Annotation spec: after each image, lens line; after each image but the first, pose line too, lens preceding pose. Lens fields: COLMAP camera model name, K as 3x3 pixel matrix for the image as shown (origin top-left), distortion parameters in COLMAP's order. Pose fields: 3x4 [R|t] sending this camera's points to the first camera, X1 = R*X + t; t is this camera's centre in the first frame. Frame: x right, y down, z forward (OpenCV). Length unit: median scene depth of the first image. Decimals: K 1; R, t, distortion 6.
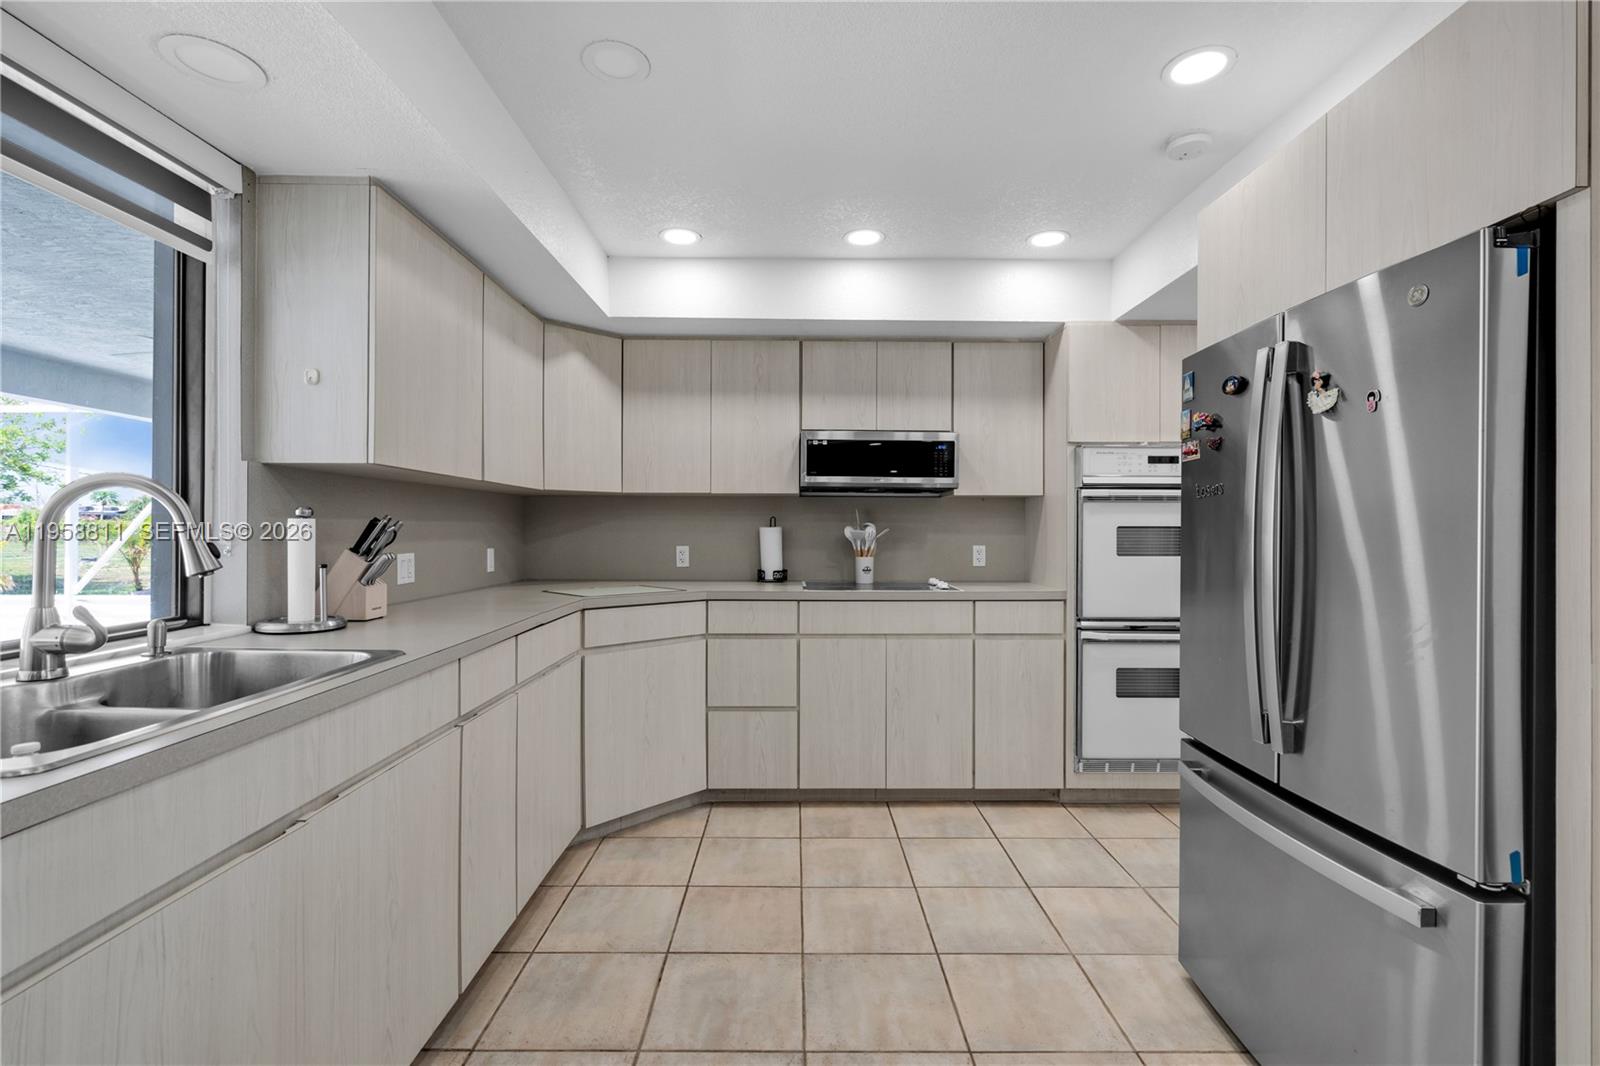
lens RADIAL K [[722.0, 0, 800.1], [0, 722.0, 530.2], [0, 0, 1]] dist [-0.006287, 0.002558]
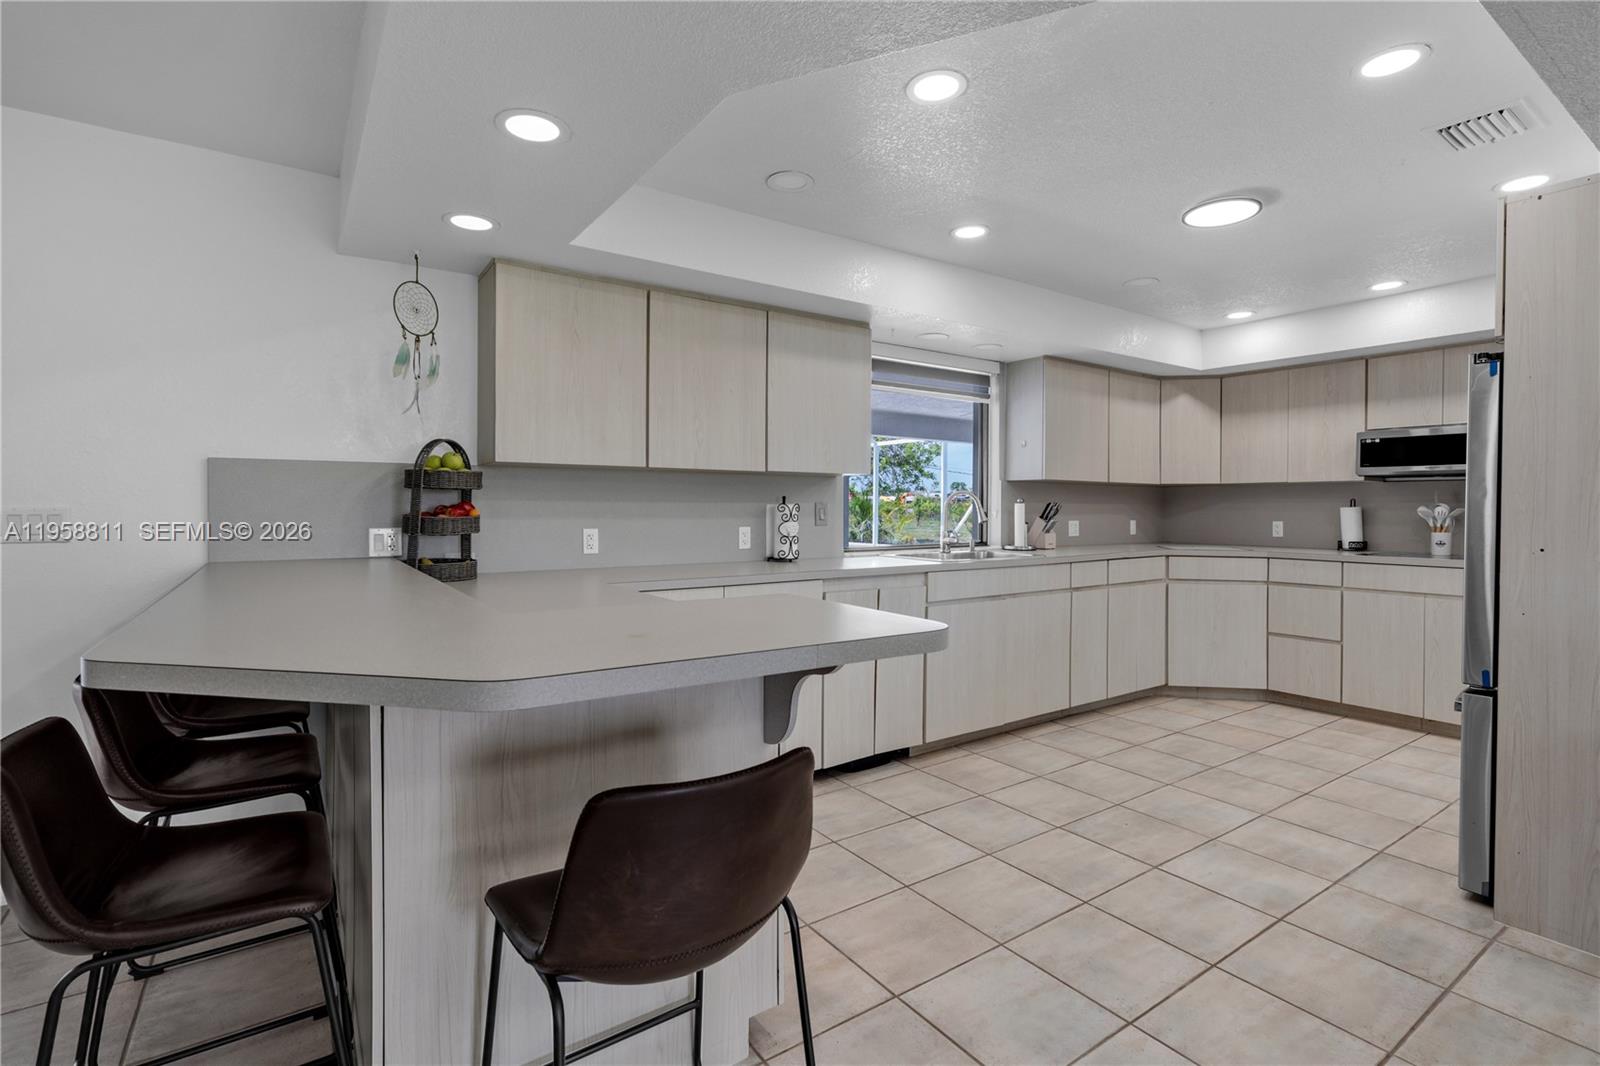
lens RADIAL K [[752.5, 0, 798.4], [0, 752.5, 512.8], [0, 0, 1]] dist [-0.003047, -0.000291]
pose [[0.558441, 0.004724, -0.829531, 0.590459], [-0.003650, 0.999988, 0.003238, 0.006165], [0.829536, 0.001219, 0.558452, -0.612522]]
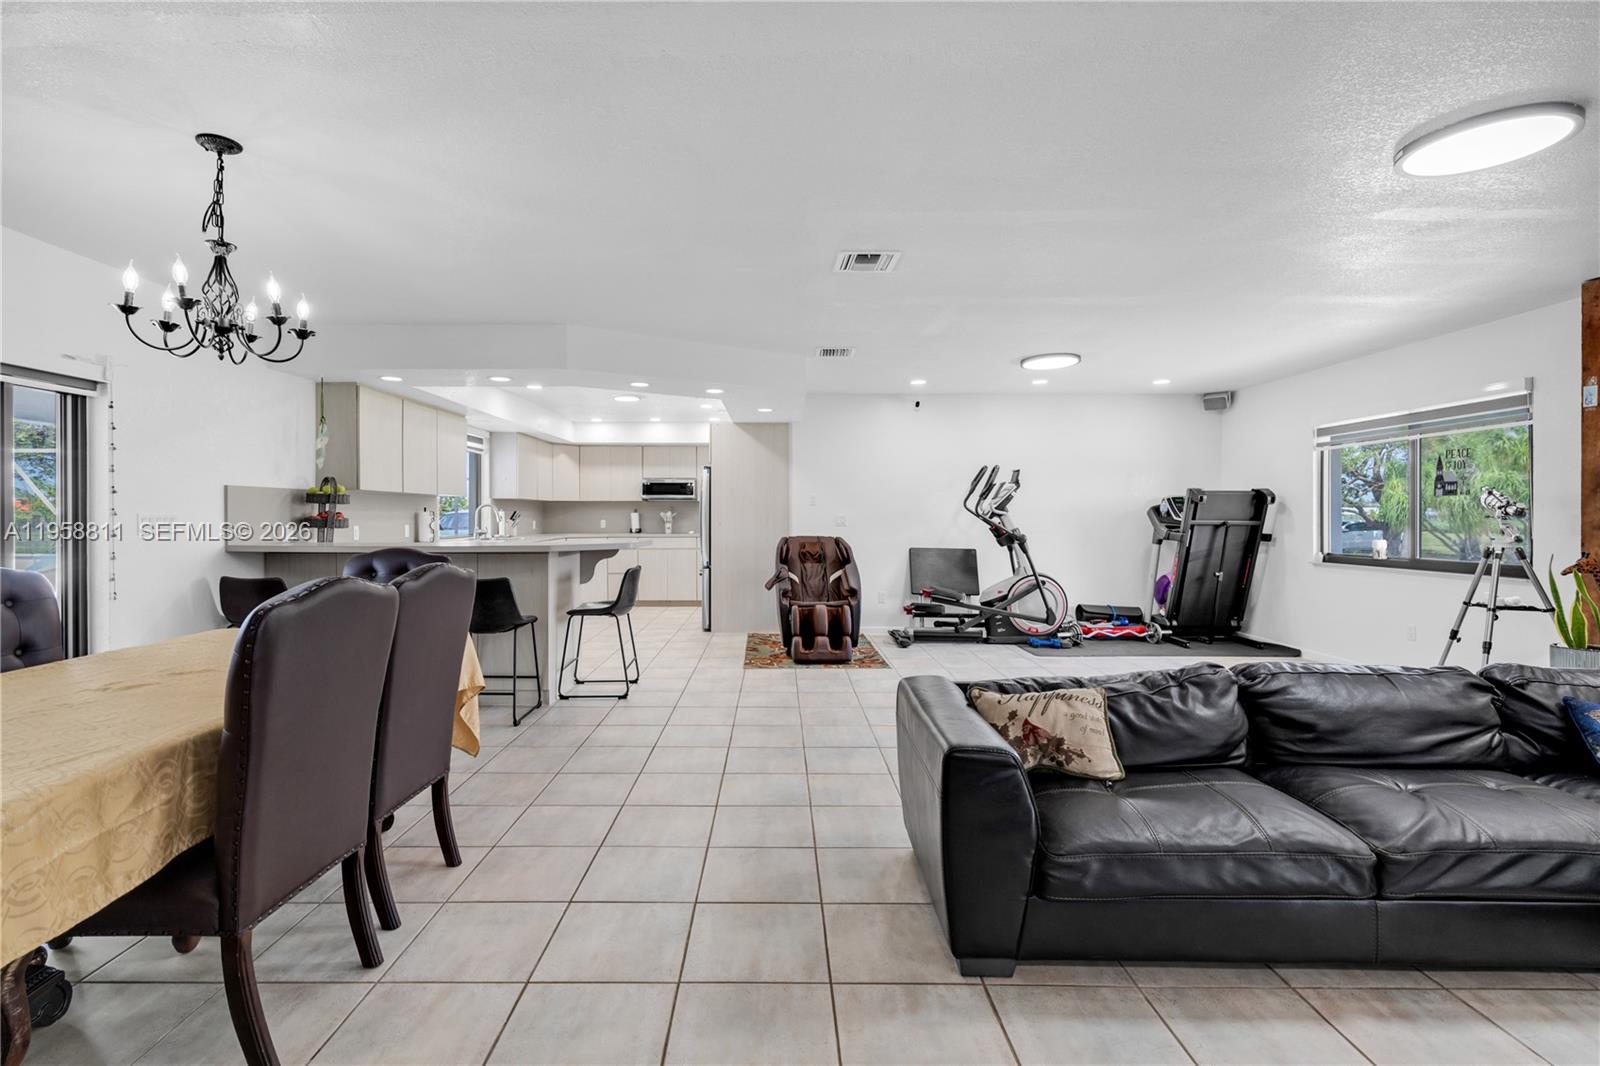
lens RADIAL K [[752.5, 0, 789.9], [0, 752.5, 520.0], [0, 0, 1]] dist [-0.003047, -0.000291]
pose [[0.999966, -0.005338, 0.006289, 0.613334], [0.005310, 0.999976, 0.004512, 0.015712], [-0.006313, -0.004478, 0.999970, -2.147179]]
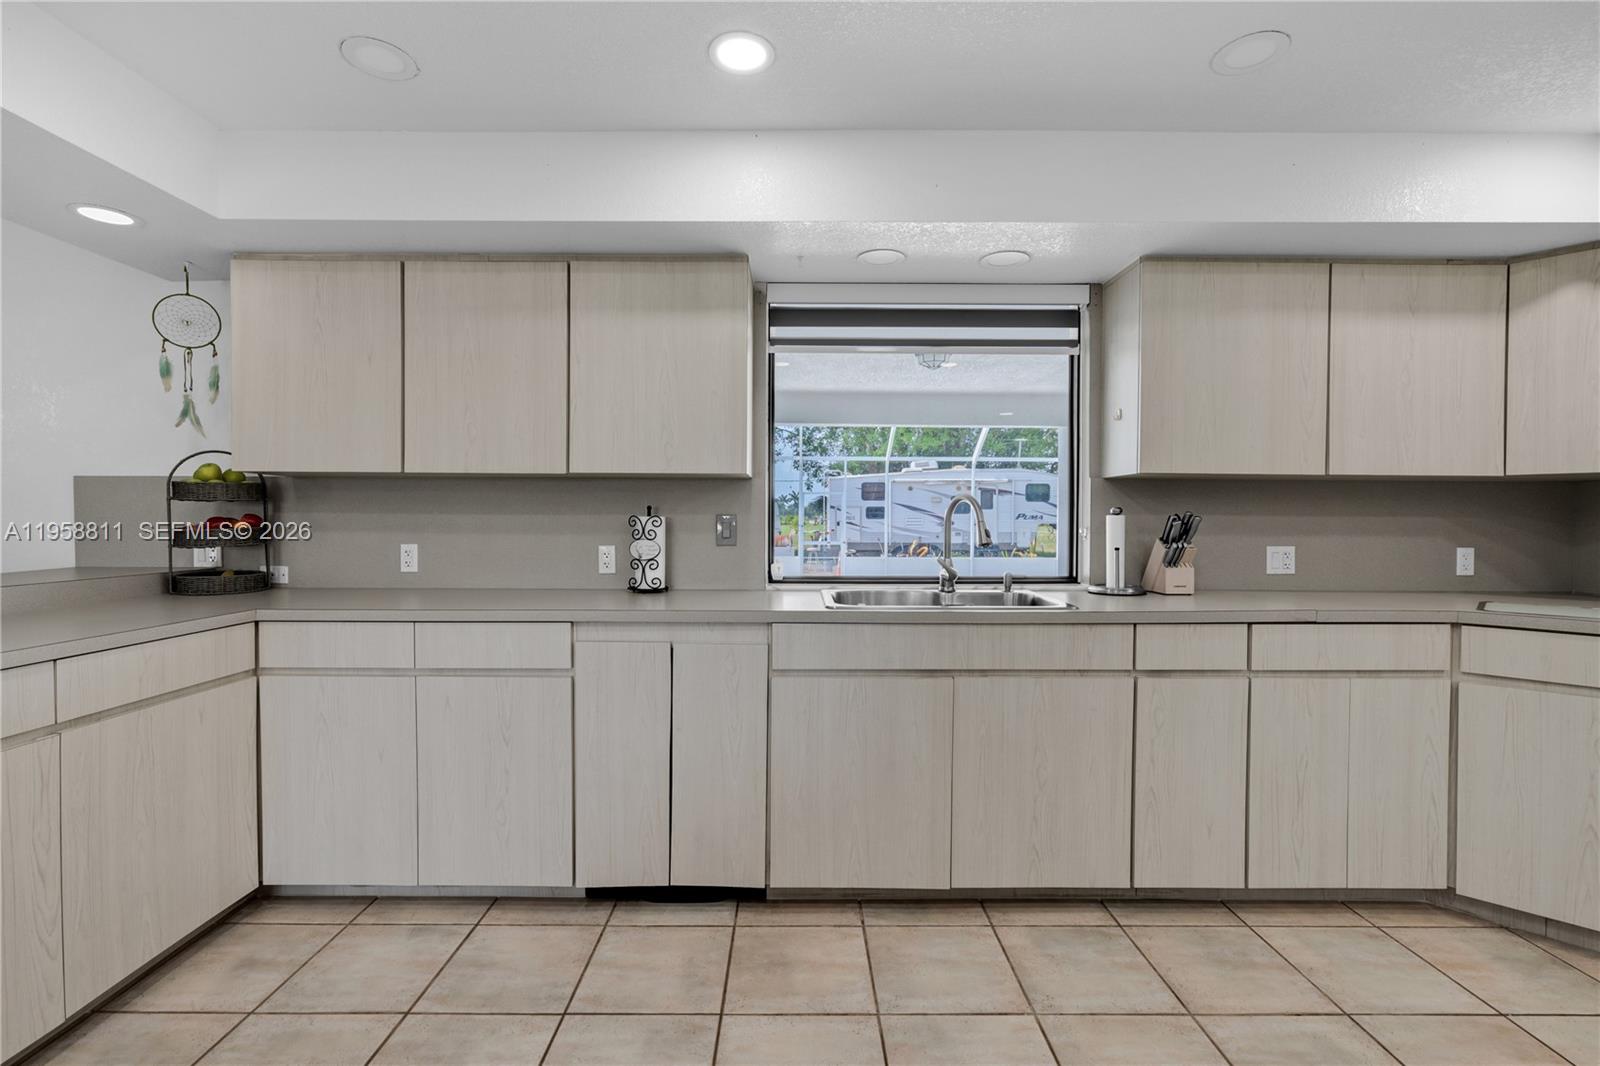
lens RADIAL K [[722.0, 0, 794.8], [0, 722.0, 532.0], [0, 0, 1]] dist [-0.006287, 0.002558]
pose [[-0.010699, 0.012890, -0.999860, 0.448664], [-0.008068, 0.999883, 0.012977, 0.002252], [0.999910, 0.008206, -0.010594, 0.228261]]
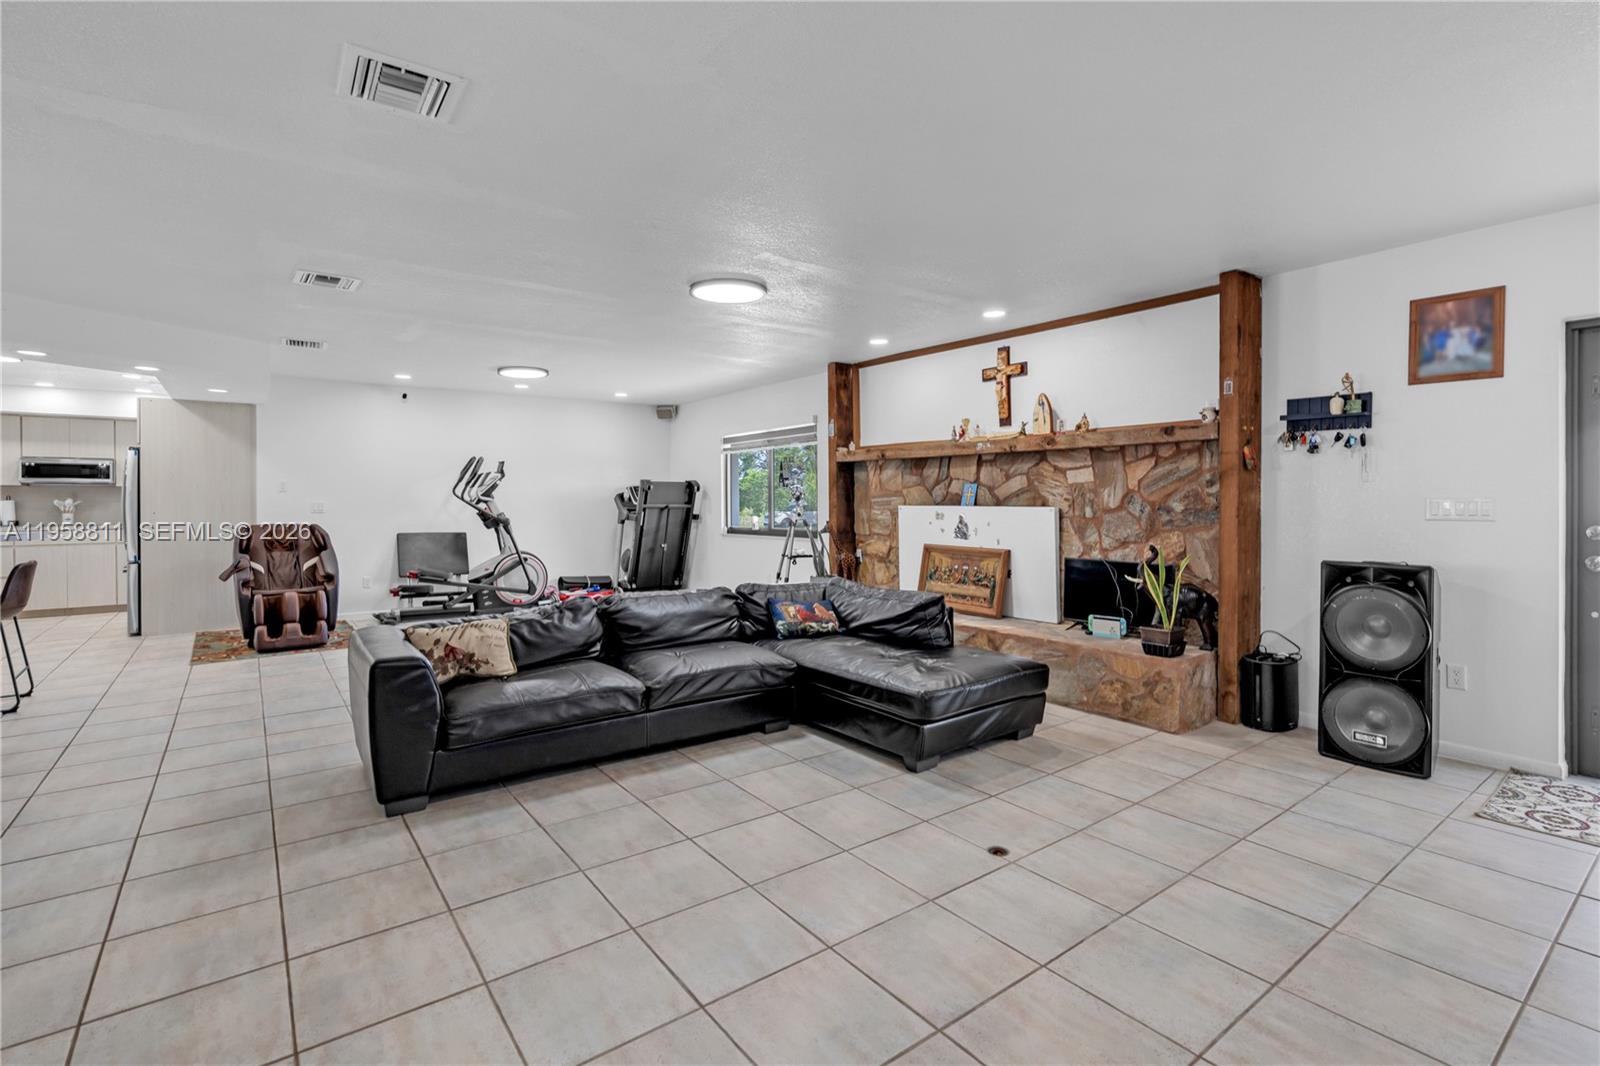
lens RADIAL K [[722.0, 0, 799.4], [0, 722.0, 502.2], [0, 0, 1]] dist [-0.006287, 0.002558]
pose [[0.797095, -0.011088, 0.603752, 0.629260], [0.010422, 0.999935, 0.004604, 0.017475], [-0.603764, 0.002623, 0.797159, -2.433325]]
